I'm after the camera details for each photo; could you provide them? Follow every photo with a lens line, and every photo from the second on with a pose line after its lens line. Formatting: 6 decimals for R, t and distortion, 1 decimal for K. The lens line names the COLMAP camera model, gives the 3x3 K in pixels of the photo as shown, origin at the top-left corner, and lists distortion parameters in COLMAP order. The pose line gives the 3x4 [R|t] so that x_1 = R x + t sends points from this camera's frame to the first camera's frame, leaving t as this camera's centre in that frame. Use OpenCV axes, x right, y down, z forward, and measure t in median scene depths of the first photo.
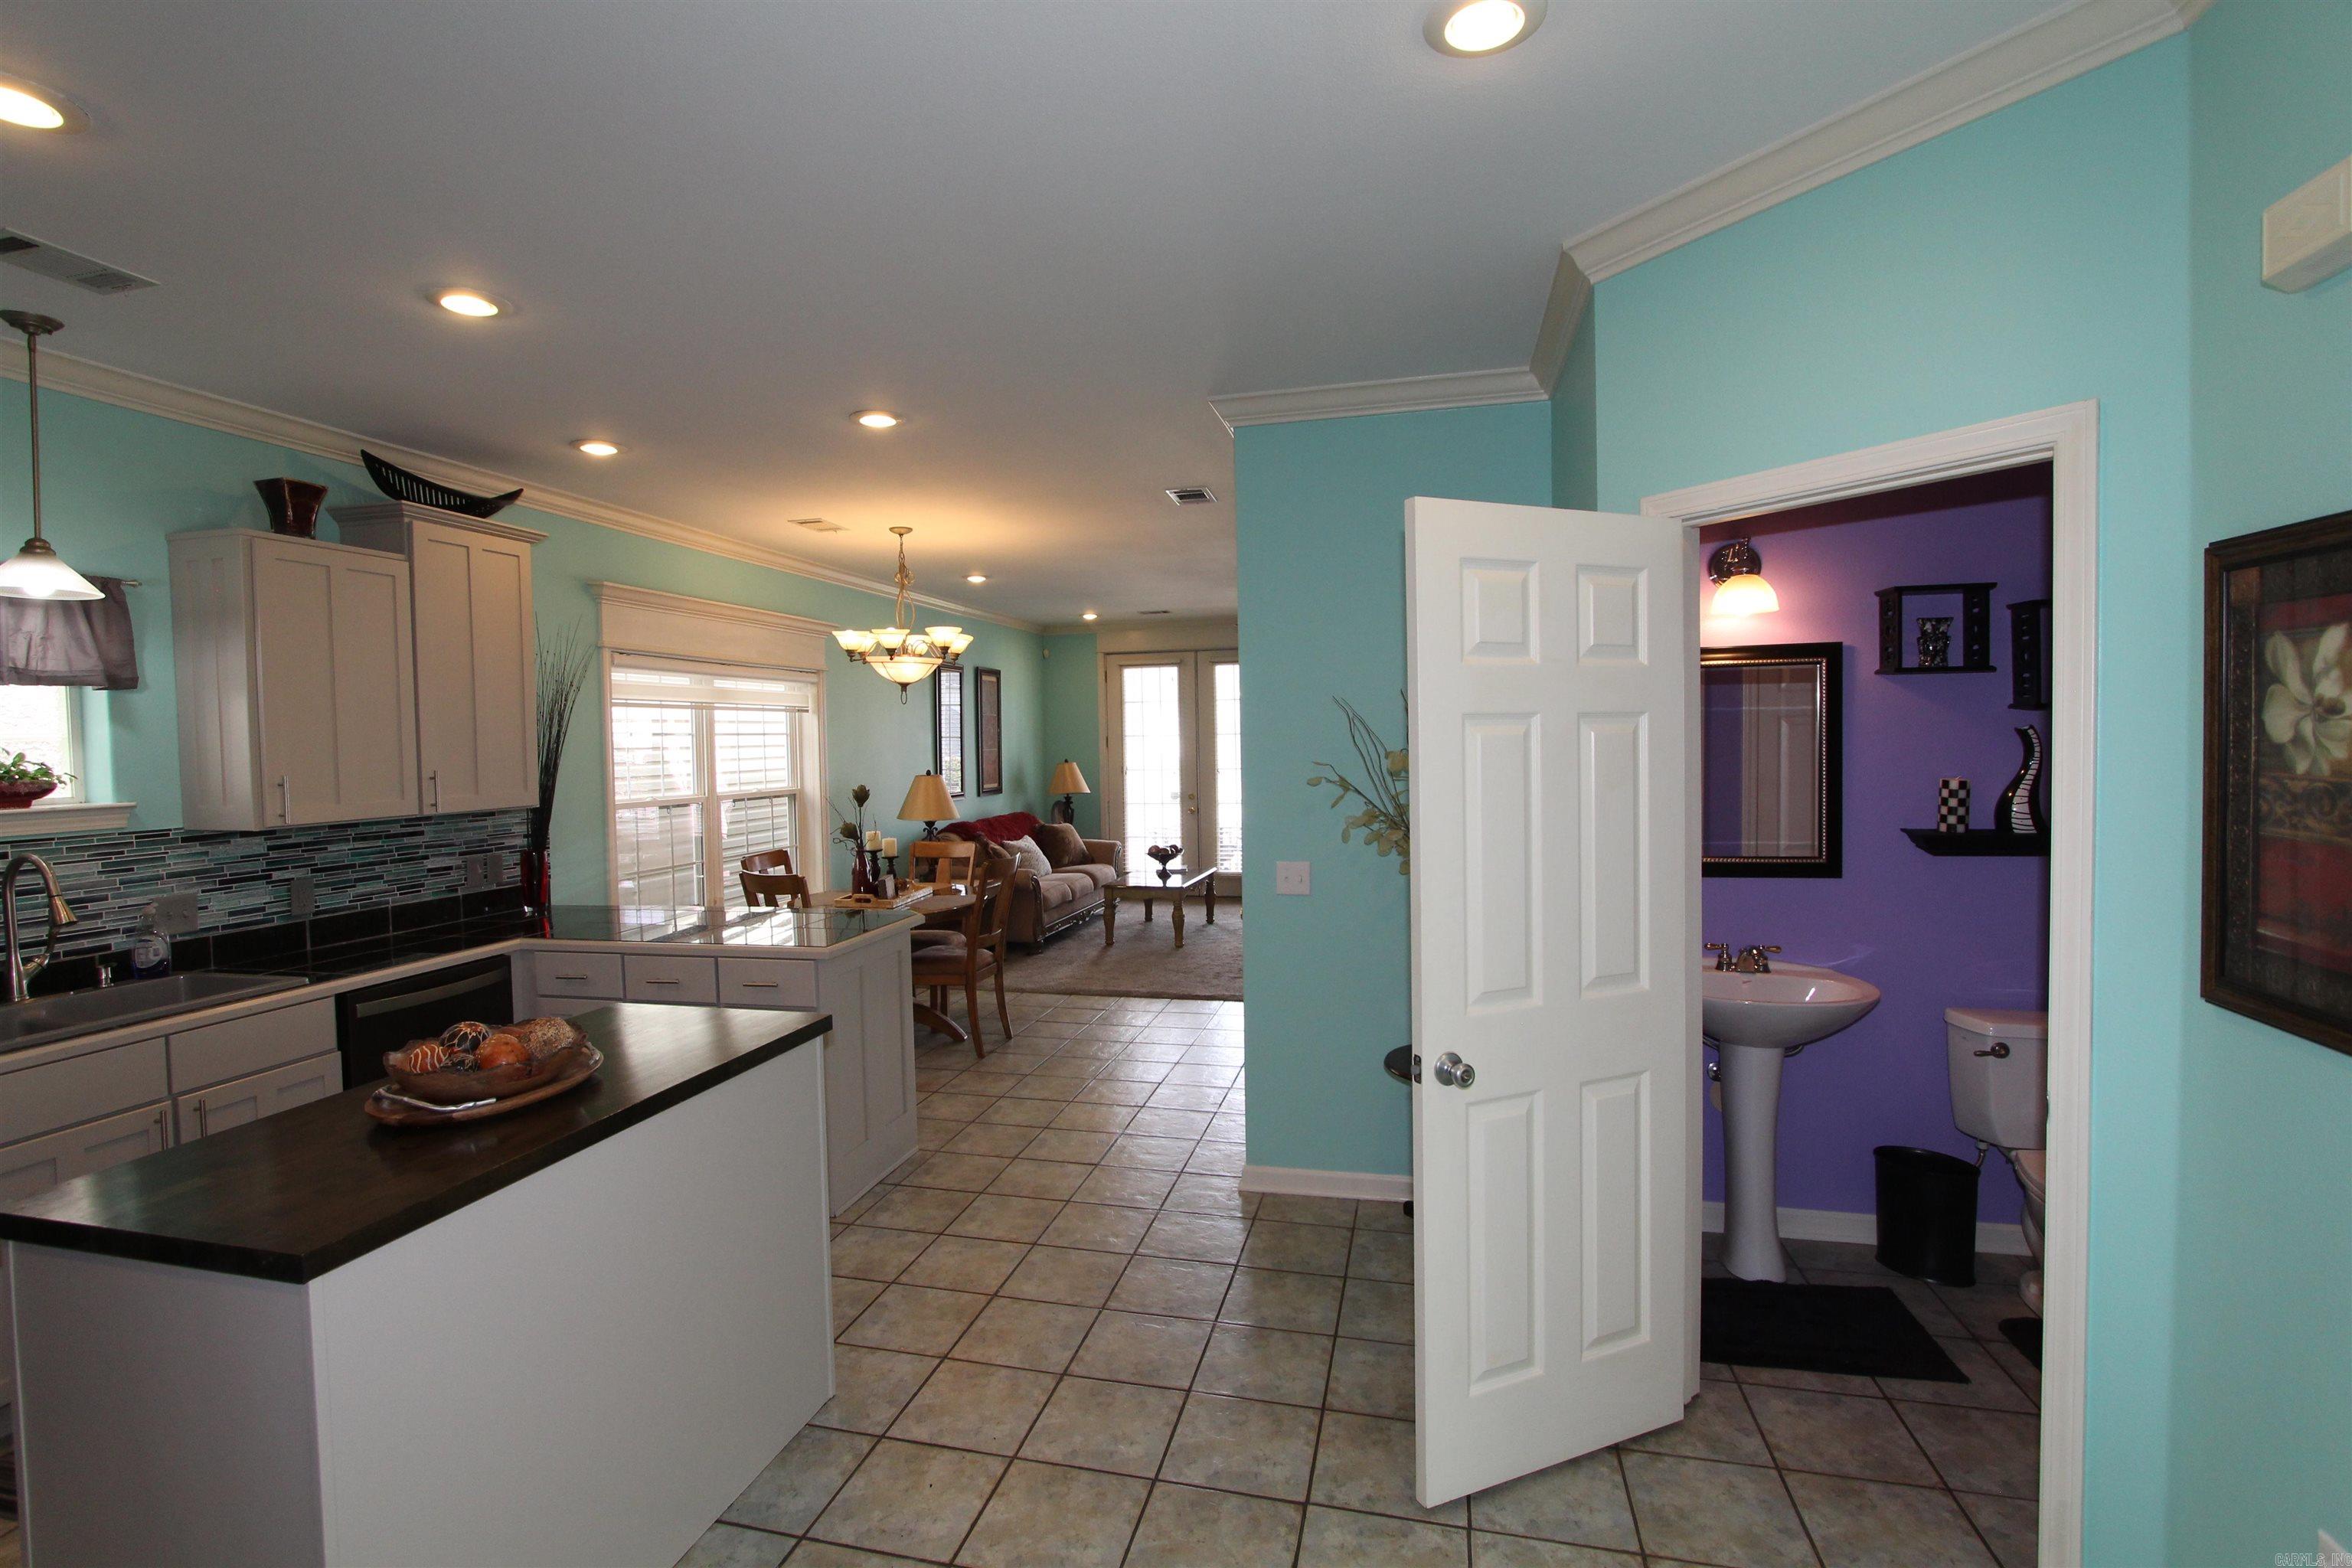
lens RADIAL K [[1081.0, 0, 1158.0], [0, 1081.0, 774.5], [0, 0, 1]] dist [-0.016054, 0.002206]
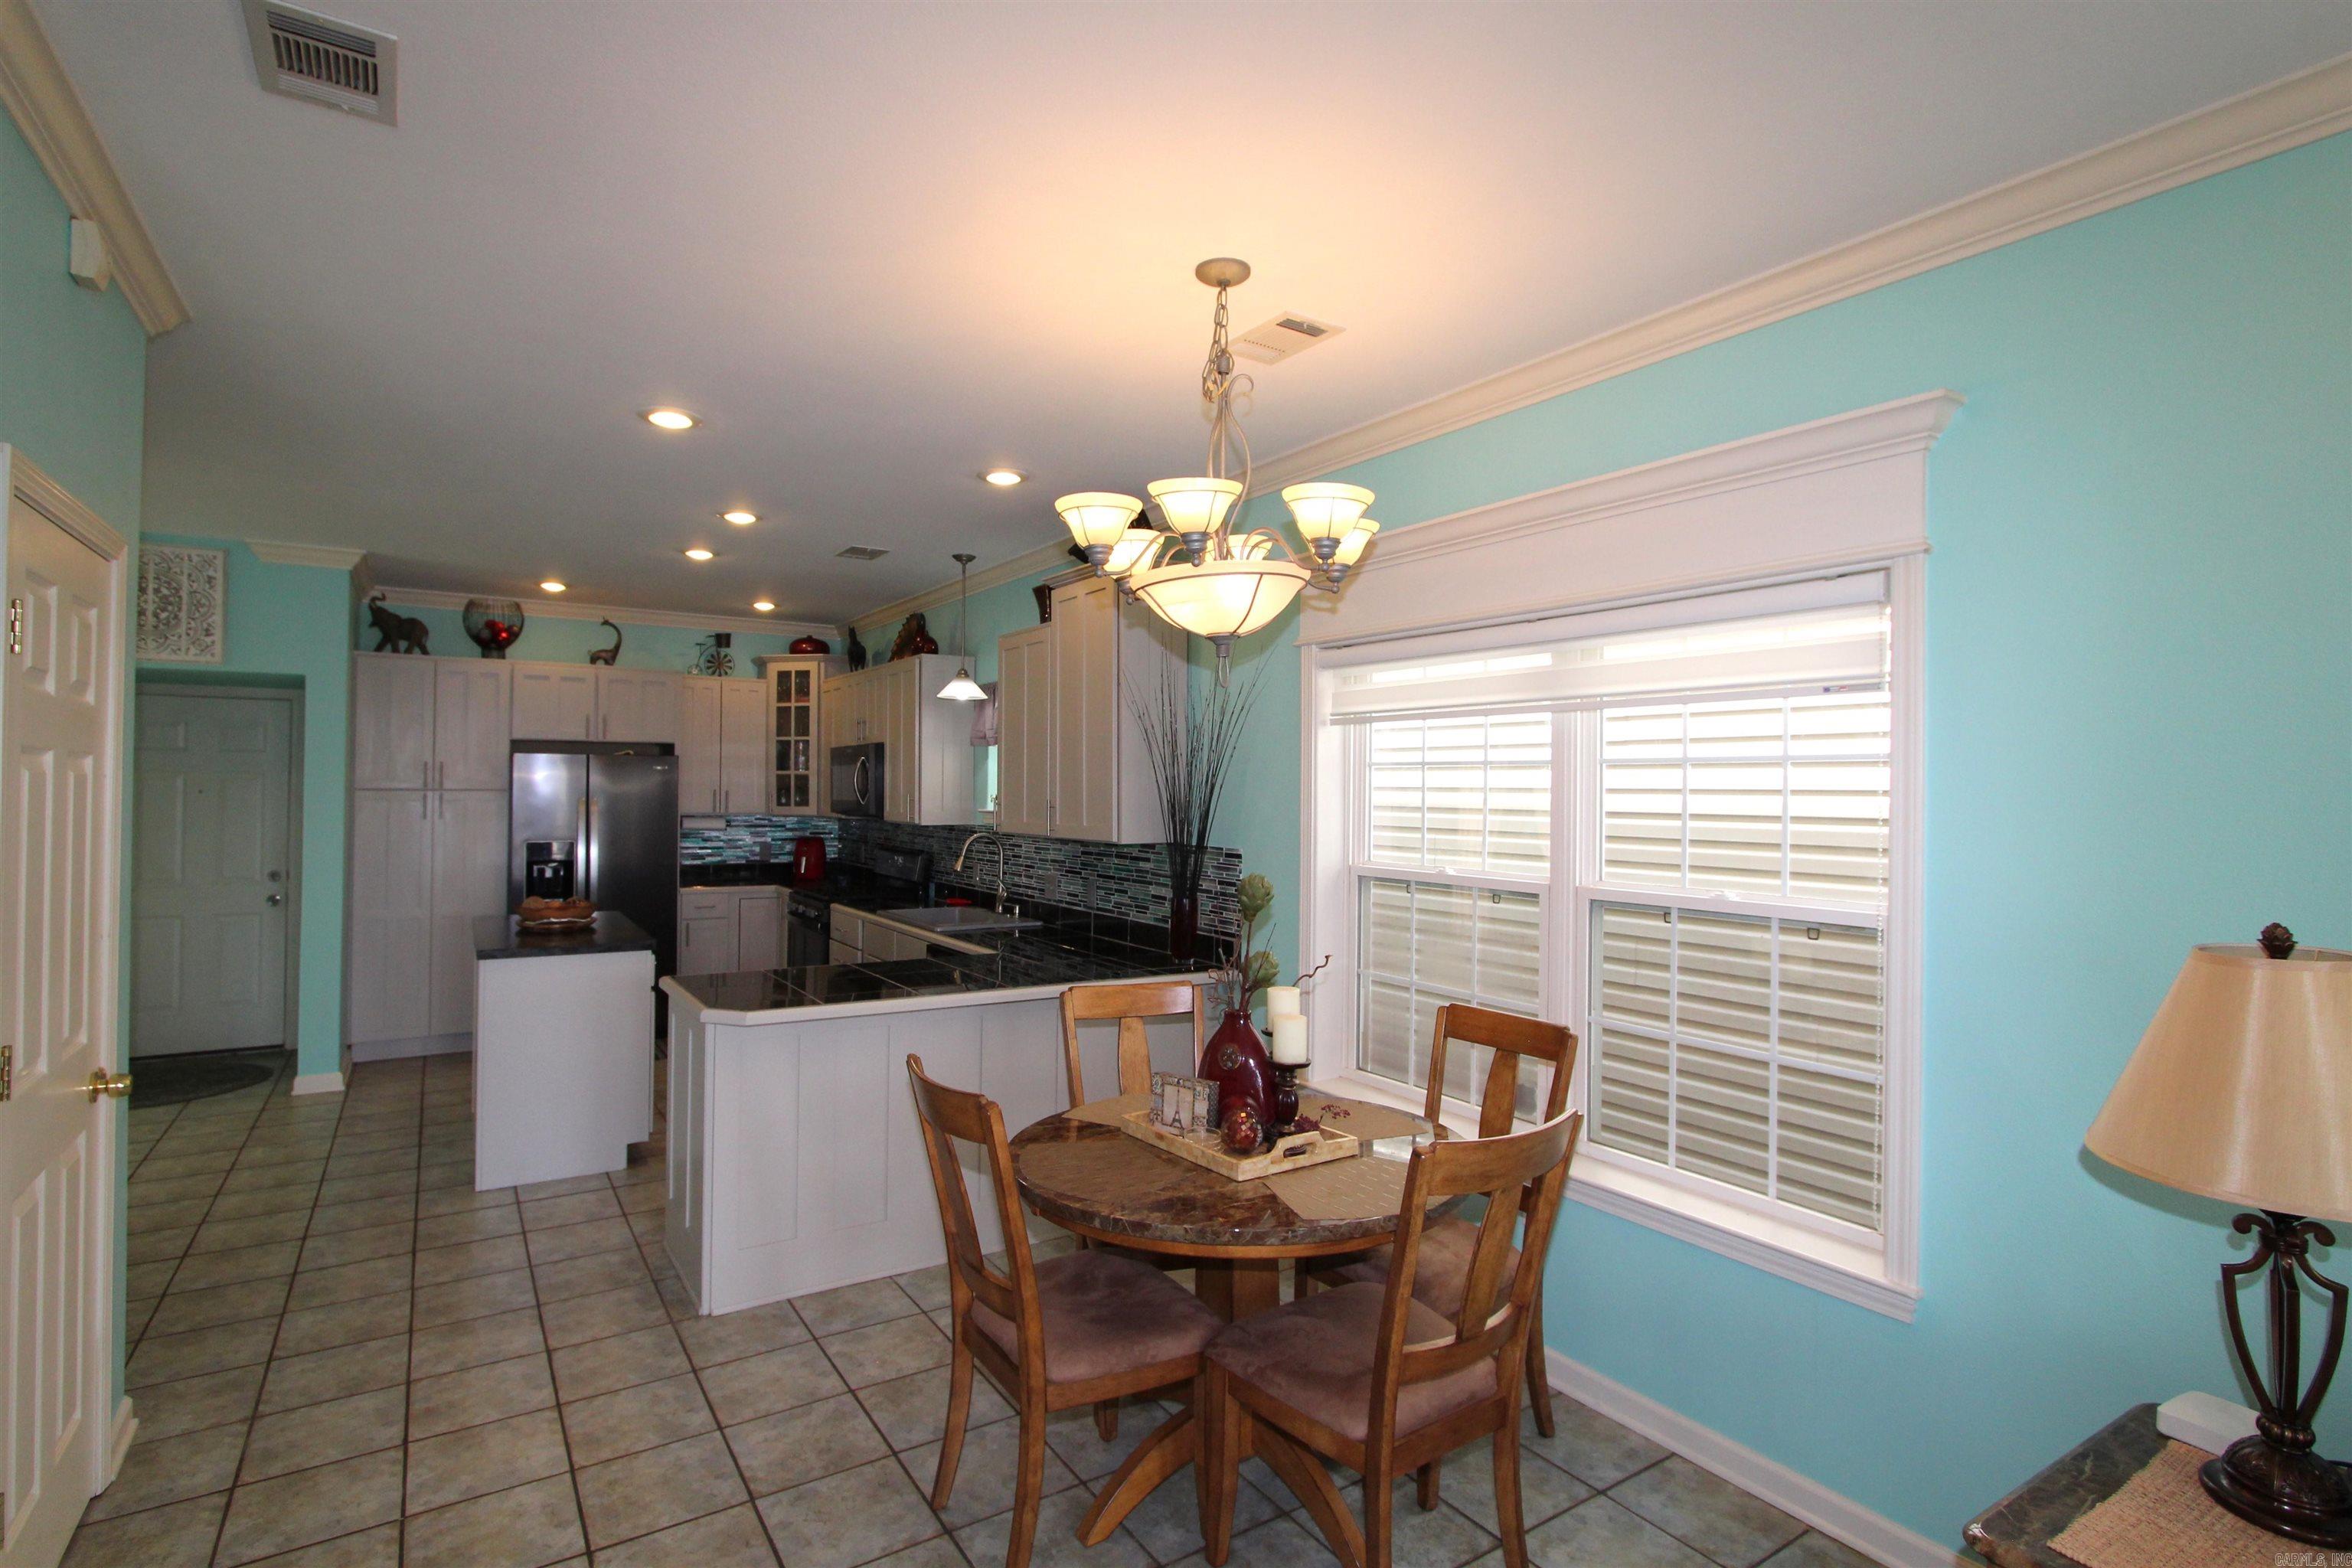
lens RADIAL K [[1111.0, 0, 1176.3], [0, 1111.0, 779.5], [0, 0, 1]] dist [-0.033004, 0.000008]
pose [[-0.664223, 0.005012, -0.747518, 0.158774], [-0.023314, 0.999352, 0.027417, -0.070313], [0.747171, 0.035638, -0.663676, 2.149582]]
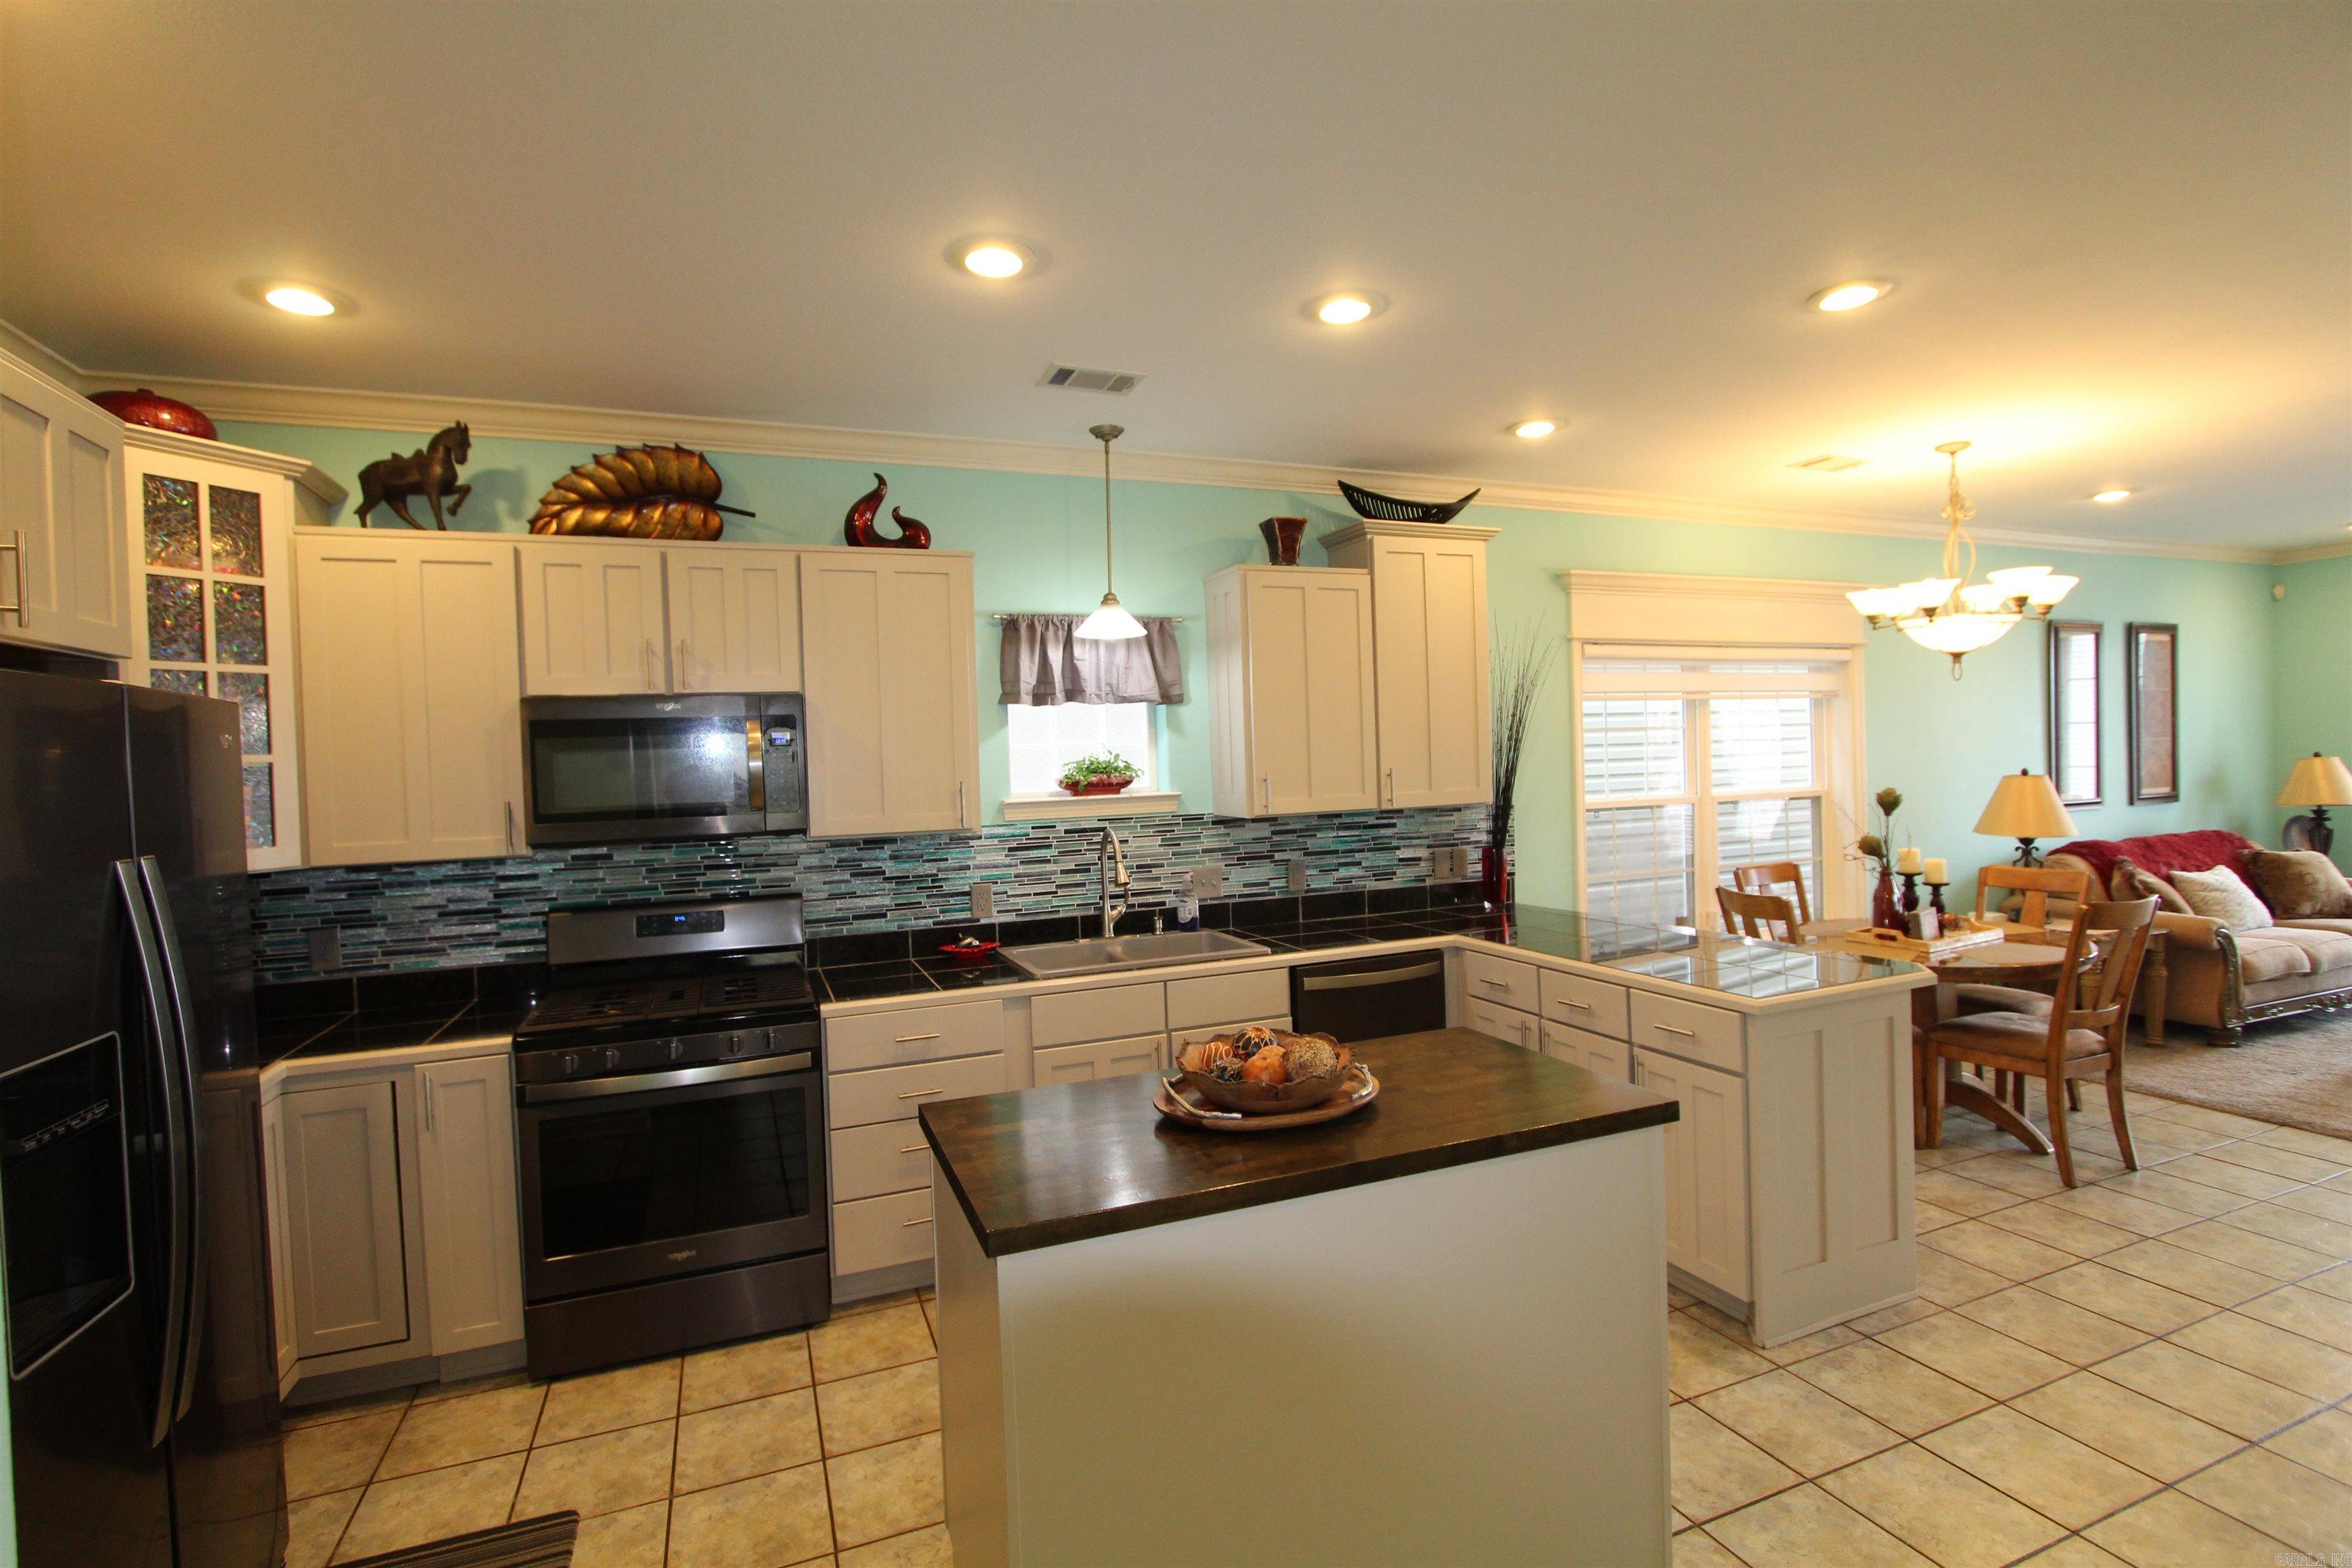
lens RADIAL K [[1081.0, 0, 1162.0], [0, 1081.0, 773.7], [0, 0, 1]] dist [-0.016054, 0.002206]
pose [[0.590091, 0.010765, -0.807265, 0.065725], [-0.006608, 0.999942, 0.008505, -0.006008], [0.807310, 0.000316, 0.590128, 0.206652]]
